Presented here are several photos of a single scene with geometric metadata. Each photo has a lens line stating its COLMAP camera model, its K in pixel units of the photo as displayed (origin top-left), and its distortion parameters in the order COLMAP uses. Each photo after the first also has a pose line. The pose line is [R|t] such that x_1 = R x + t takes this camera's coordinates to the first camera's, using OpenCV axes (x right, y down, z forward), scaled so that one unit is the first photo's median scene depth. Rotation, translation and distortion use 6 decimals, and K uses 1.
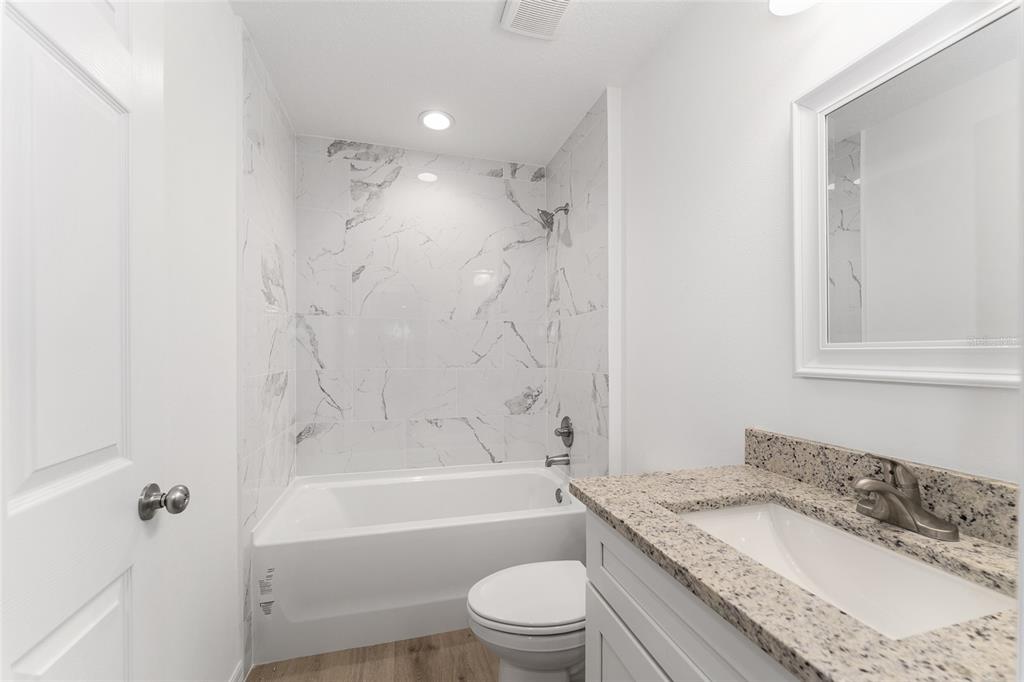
lens RADIAL K [[410.7, 0, 515.5], [0, 410.7, 349.6], [0, 0, 1]] dist [0.001192, -0.000372]
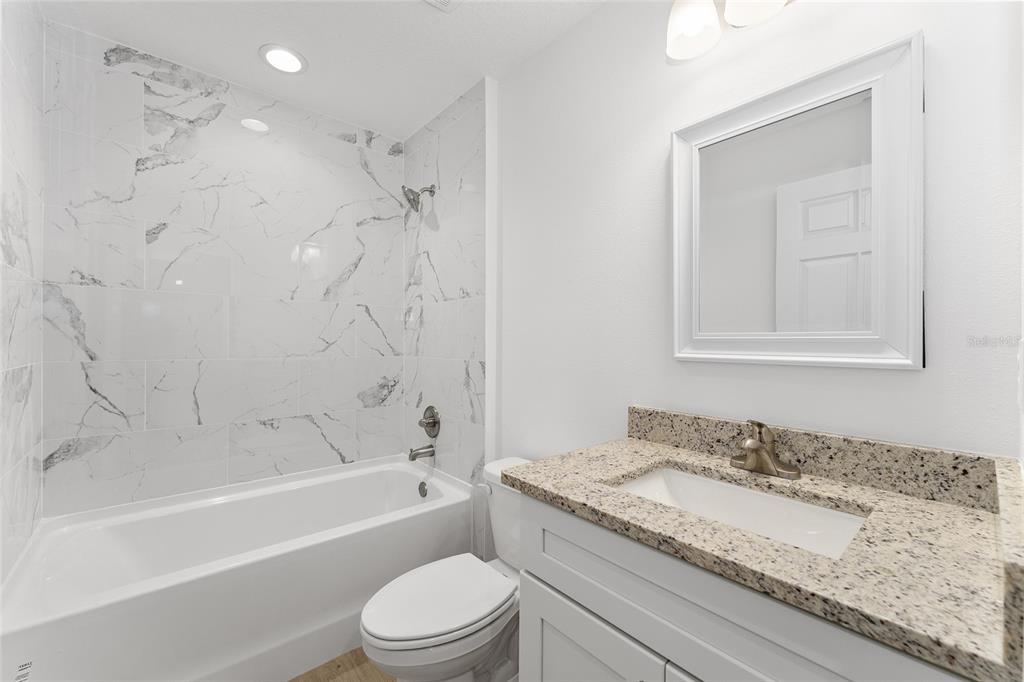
lens RADIAL K [[410.7, 0, 512.6], [0, 410.7, 337.2], [0, 0, 1]] dist [0.001192, -0.000372]
pose [[0.906662, 0.008057, 0.421782, -0.129397], [-0.008300, 0.999965, -0.001260, 0.001069], [-0.421777, -0.002358, 0.906696, 0.055303]]
